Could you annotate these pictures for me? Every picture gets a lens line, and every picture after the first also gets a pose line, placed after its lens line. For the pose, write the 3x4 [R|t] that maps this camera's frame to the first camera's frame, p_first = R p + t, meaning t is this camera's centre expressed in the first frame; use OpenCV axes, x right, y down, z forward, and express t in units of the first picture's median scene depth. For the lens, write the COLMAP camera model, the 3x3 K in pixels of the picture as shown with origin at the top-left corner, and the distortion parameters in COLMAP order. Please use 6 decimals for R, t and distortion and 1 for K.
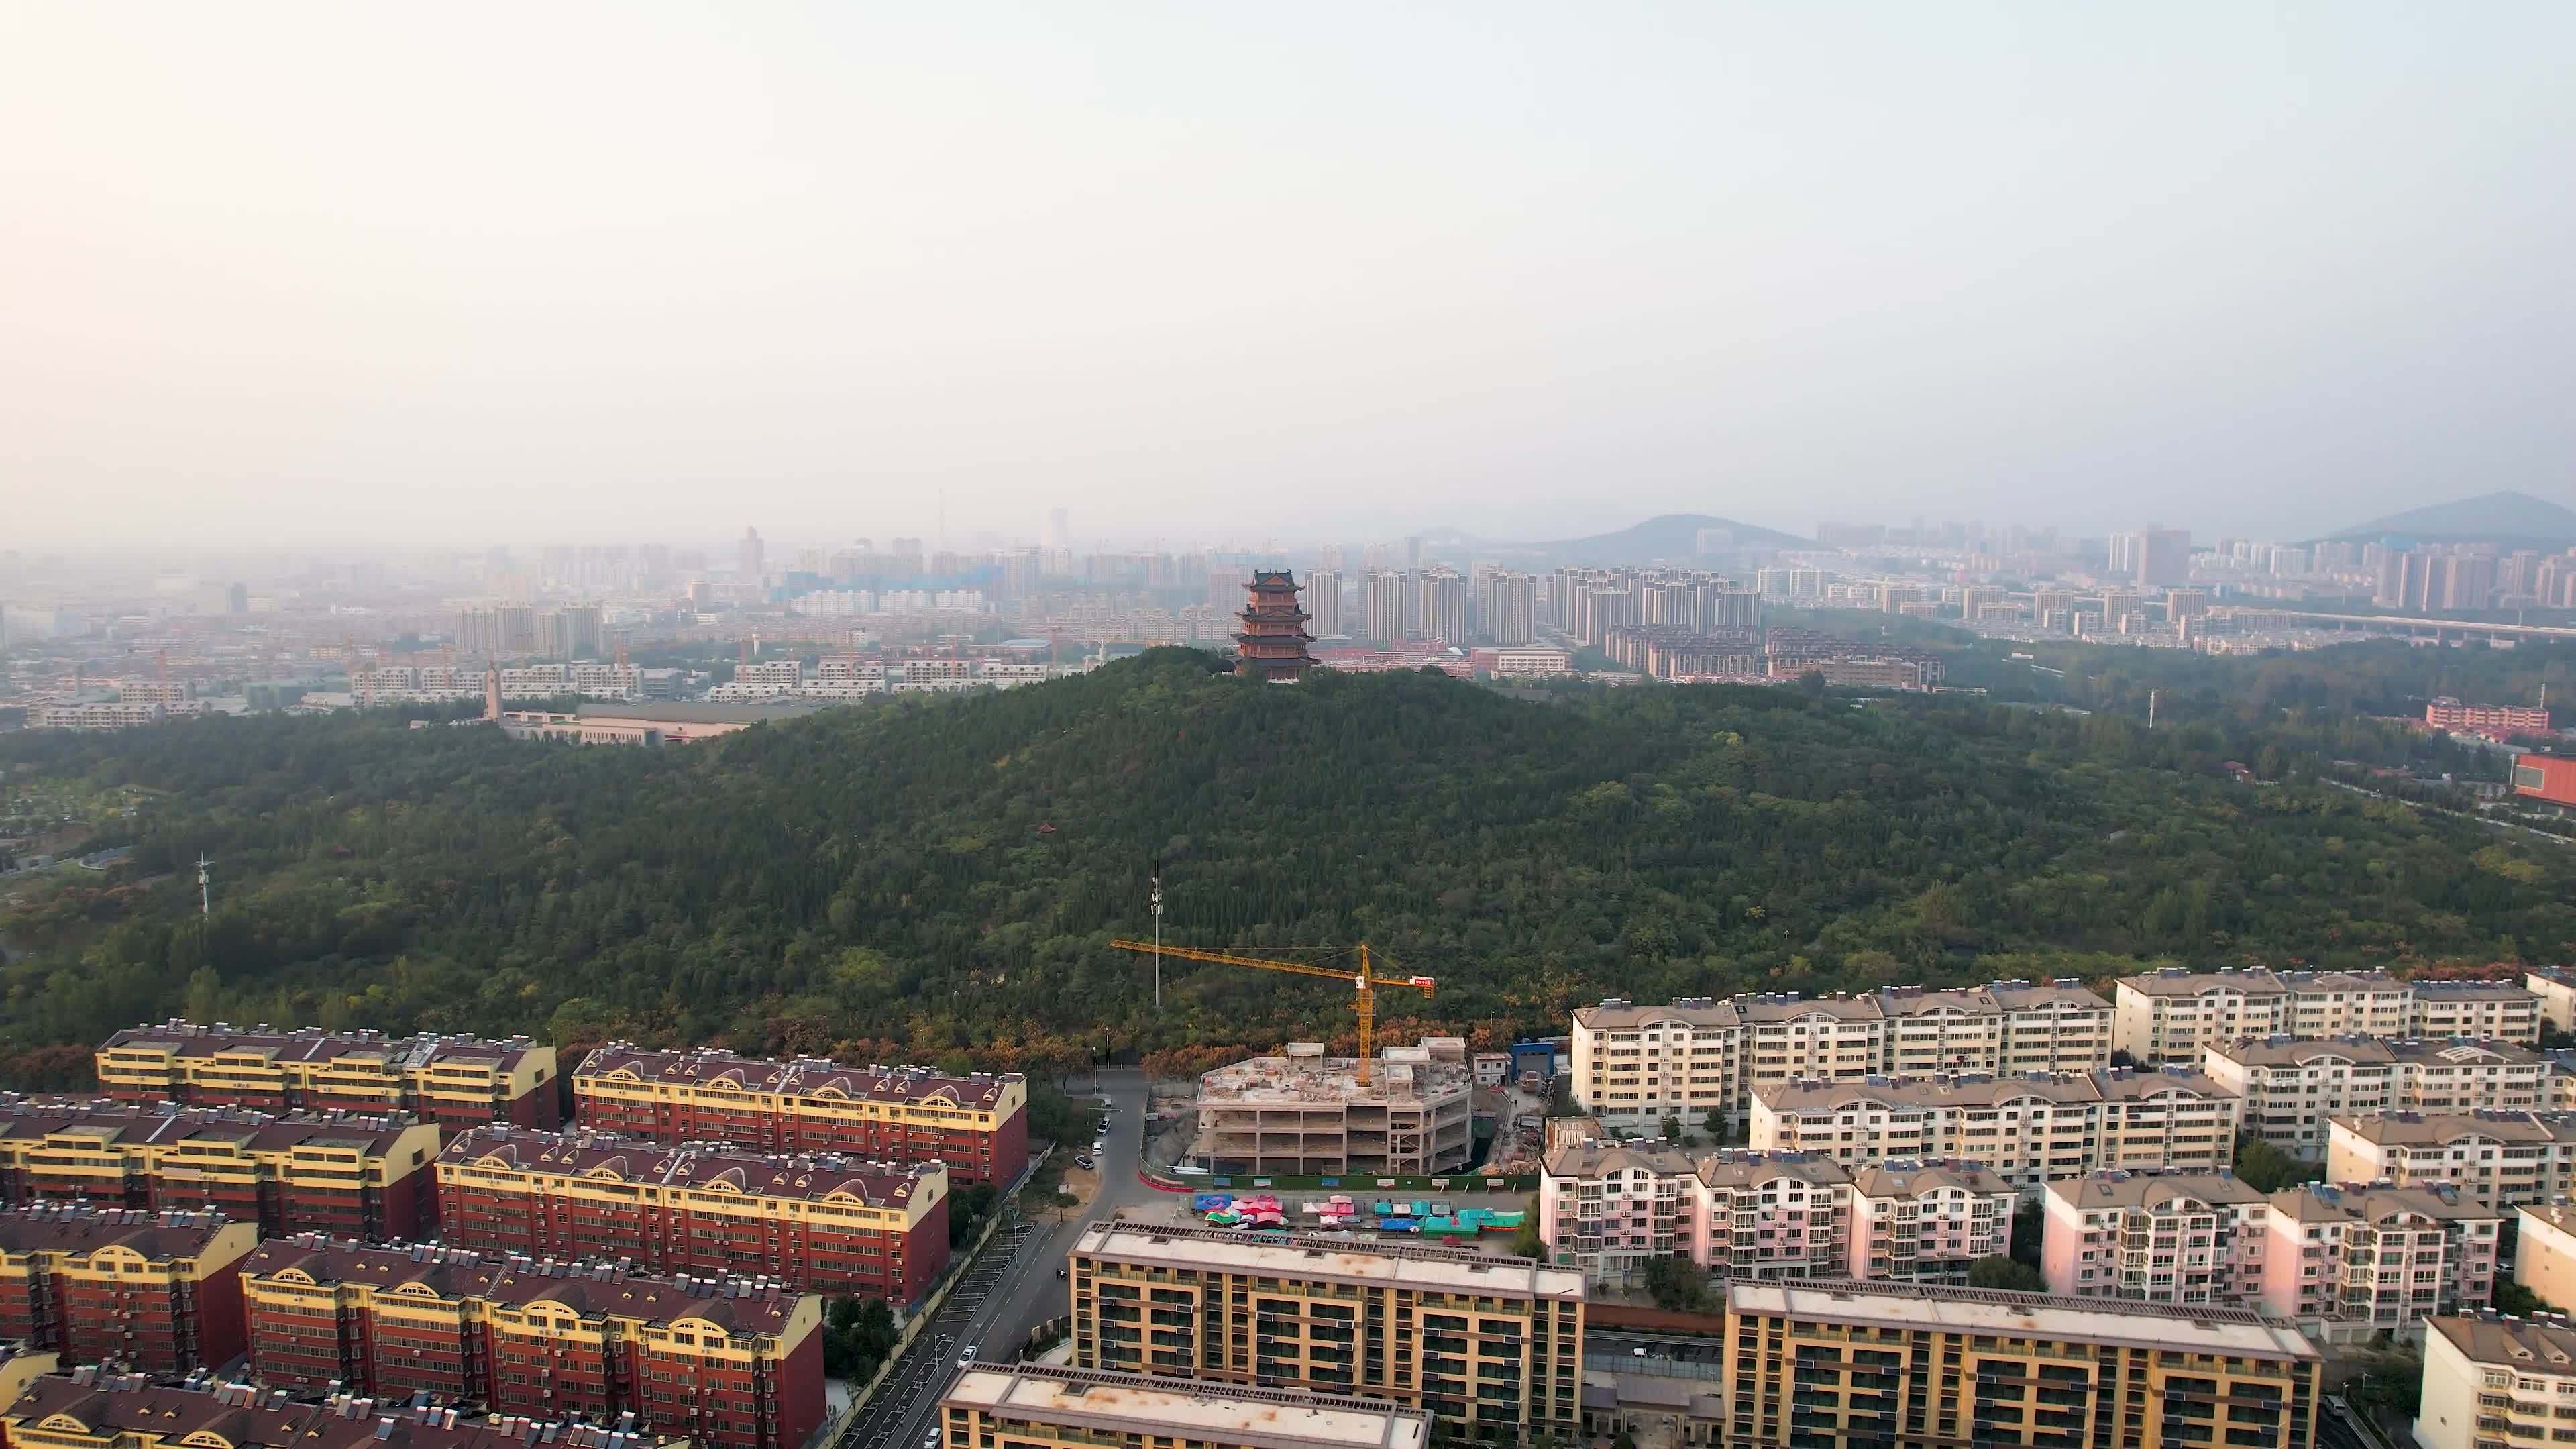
lens RADIAL K [[1643.1, 0, 1286.7], [0, 1643.1, 719.3], [0, 0, 1]] dist [-0.084756, 0.074660]
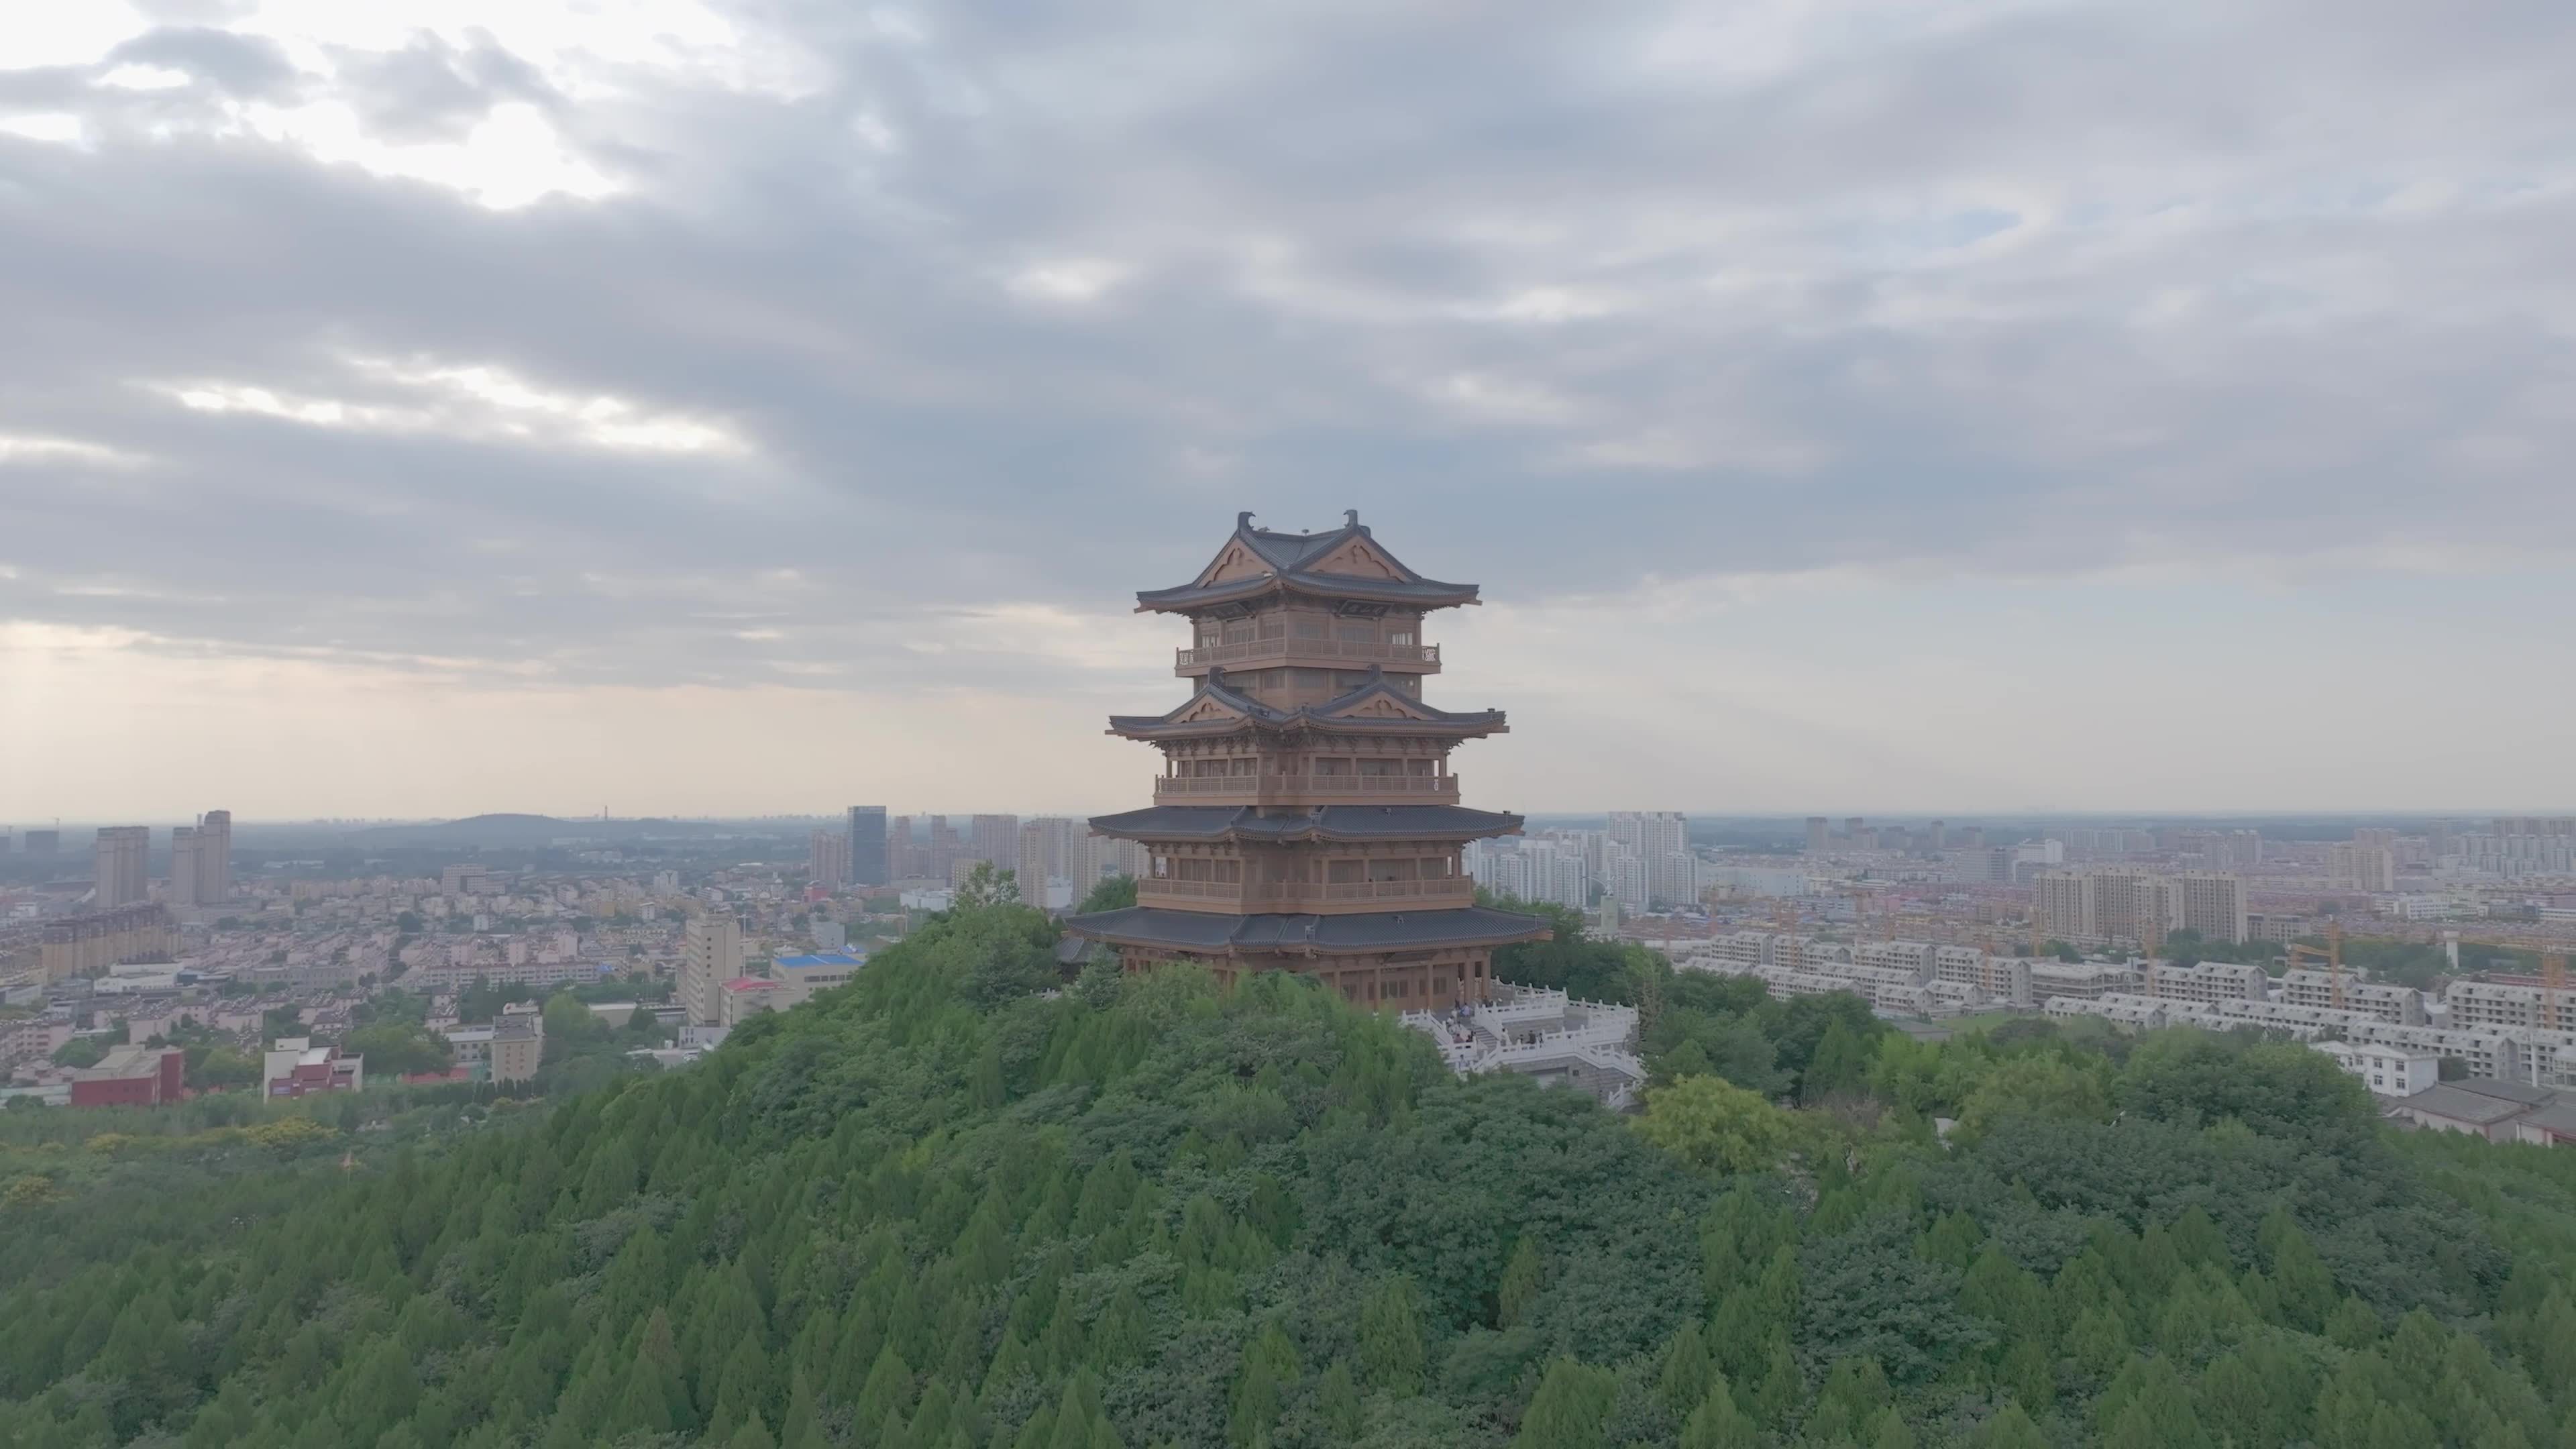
lens RADIAL K [[1643.1, 0, 1280.9], [0, 1643.1, 732.9], [0, 0, 1]] dist [-0.084756, 0.074660]
pose [[0.881426, 0.019779, 0.471907, -0.046386], [0.068935, 0.983037, -0.169958, -0.009856], [-0.467264, 0.182336, 0.865112, 0.321461]]
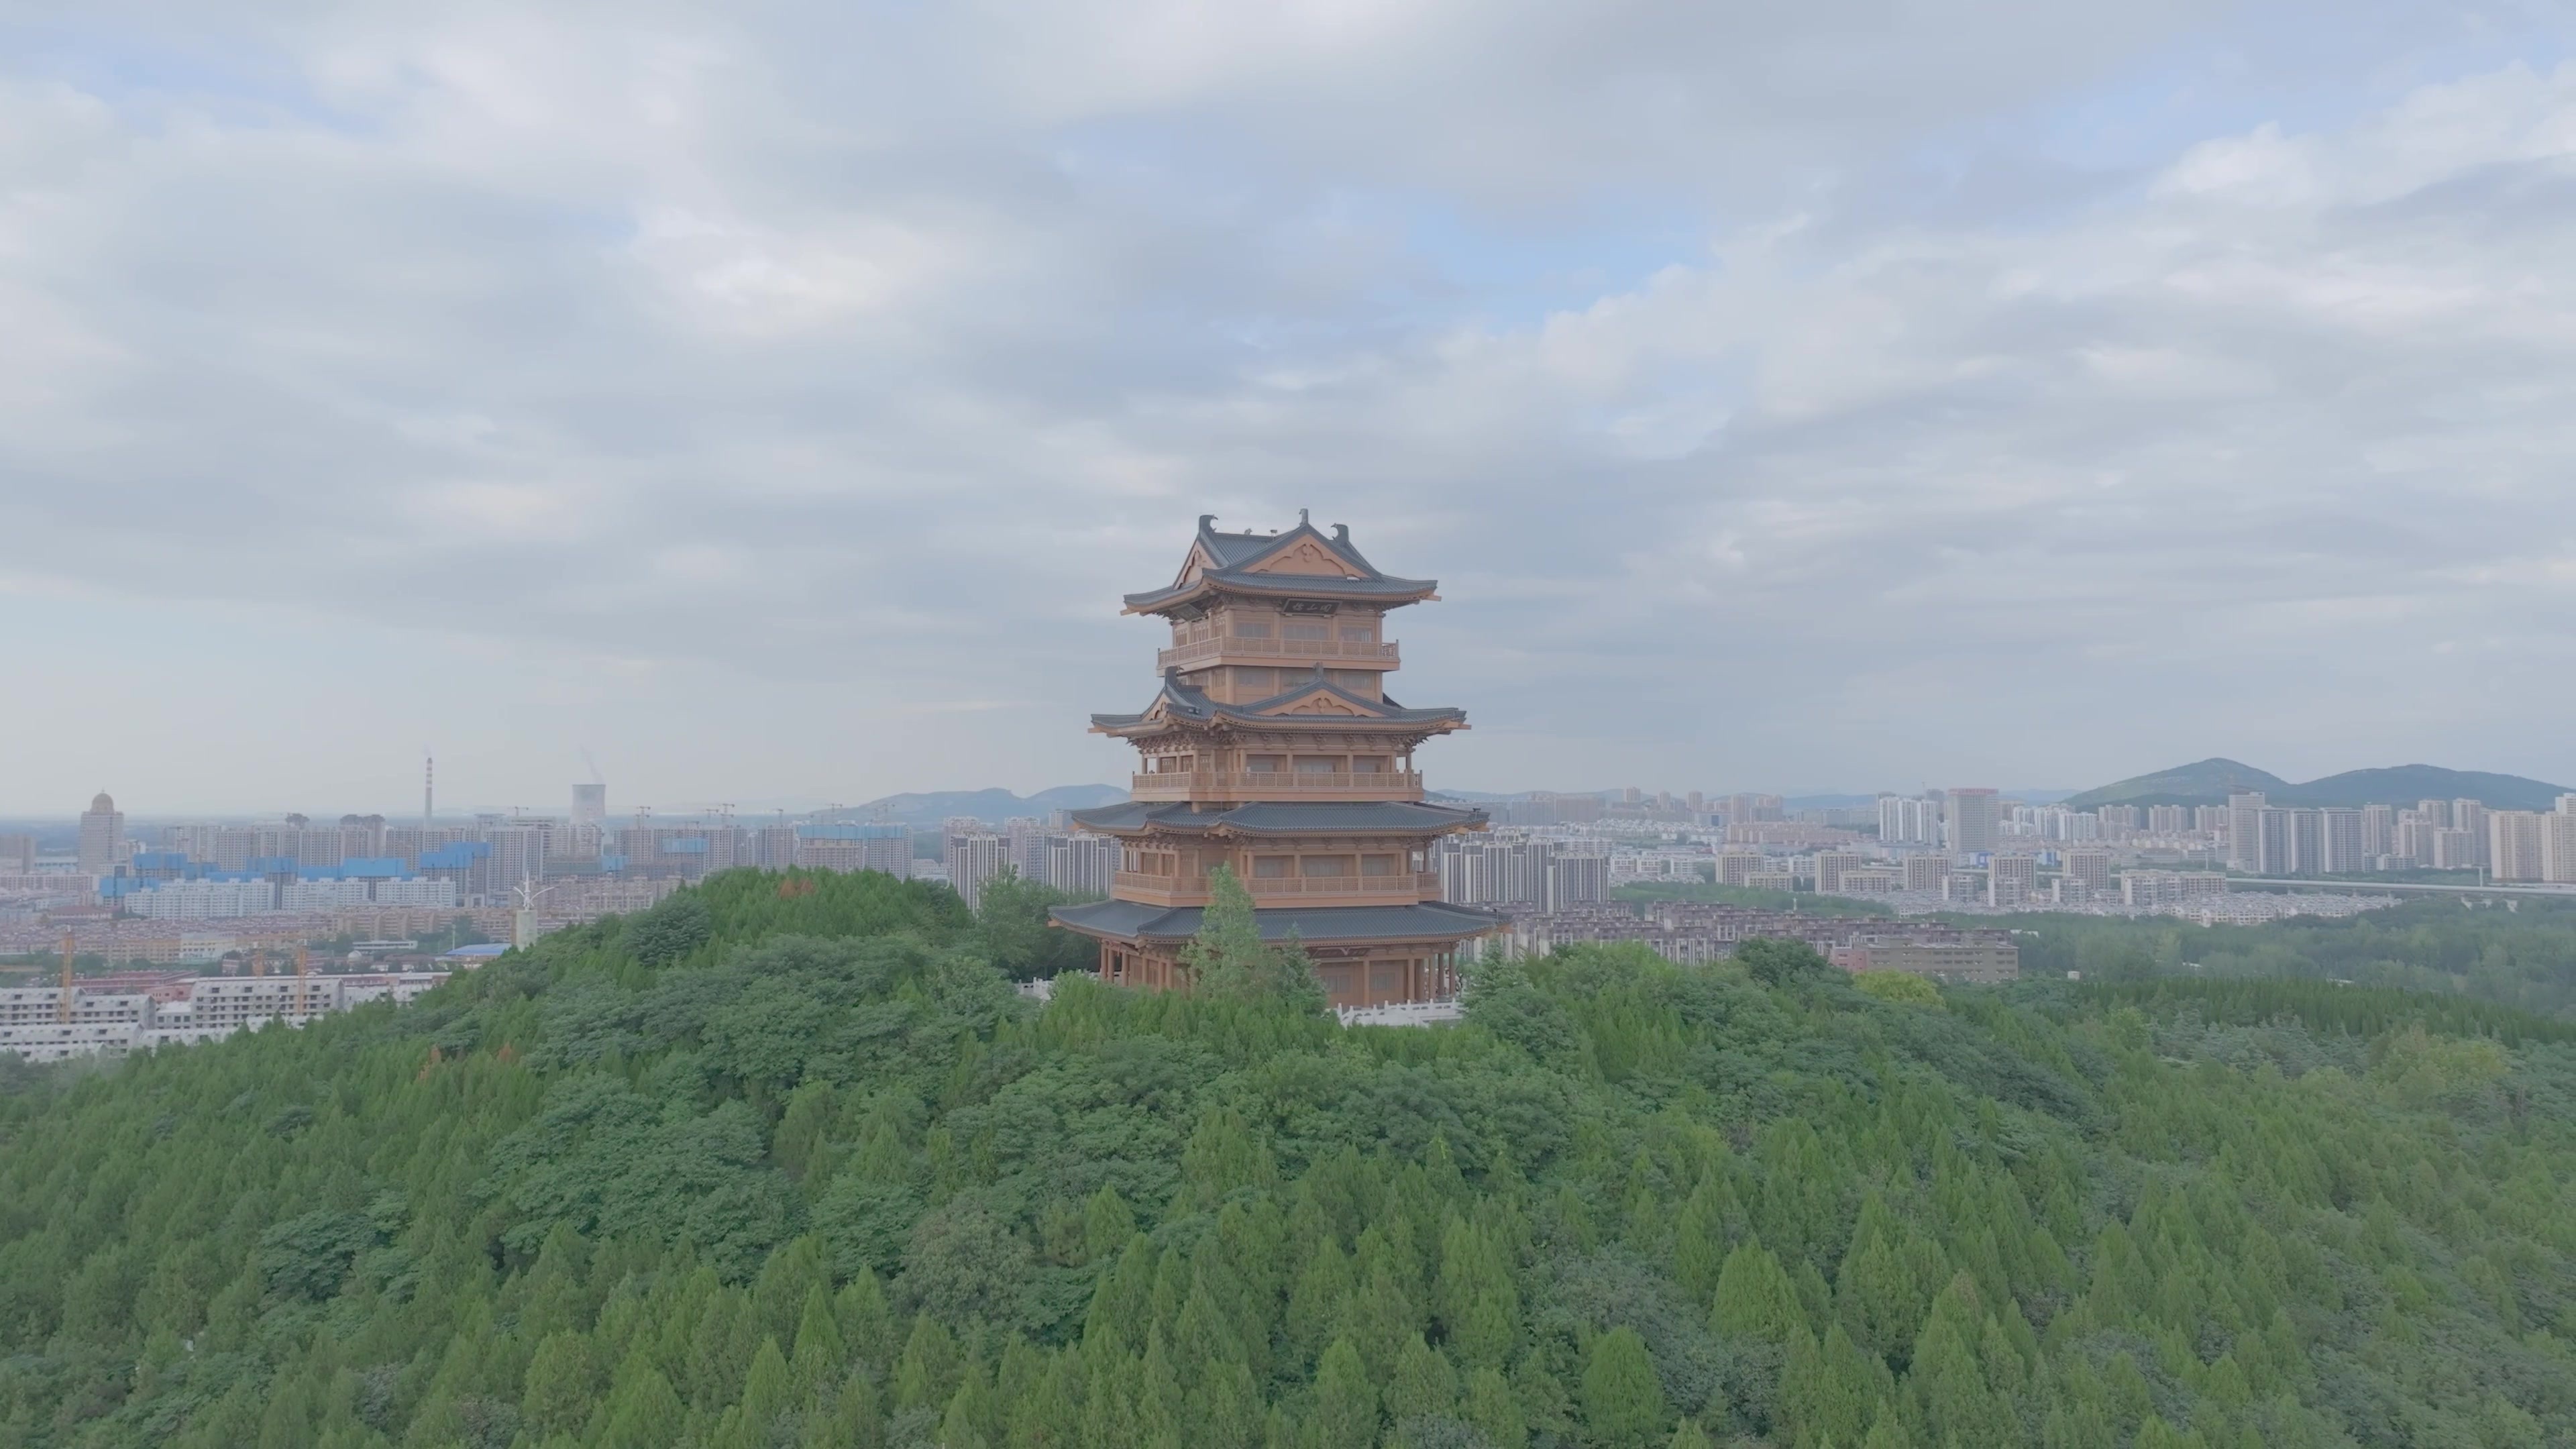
lens RADIAL K [[1643.1, 0, 1312.3], [0, 1643.1, 731.9], [0, 0, 1]] dist [-0.084756, 0.074660]
pose [[0.963834, 0.012930, 0.266189, -0.025245], [0.035531, 0.983671, -0.176431, -0.008701], [-0.264124, 0.179508, 0.947637, 0.311360]]
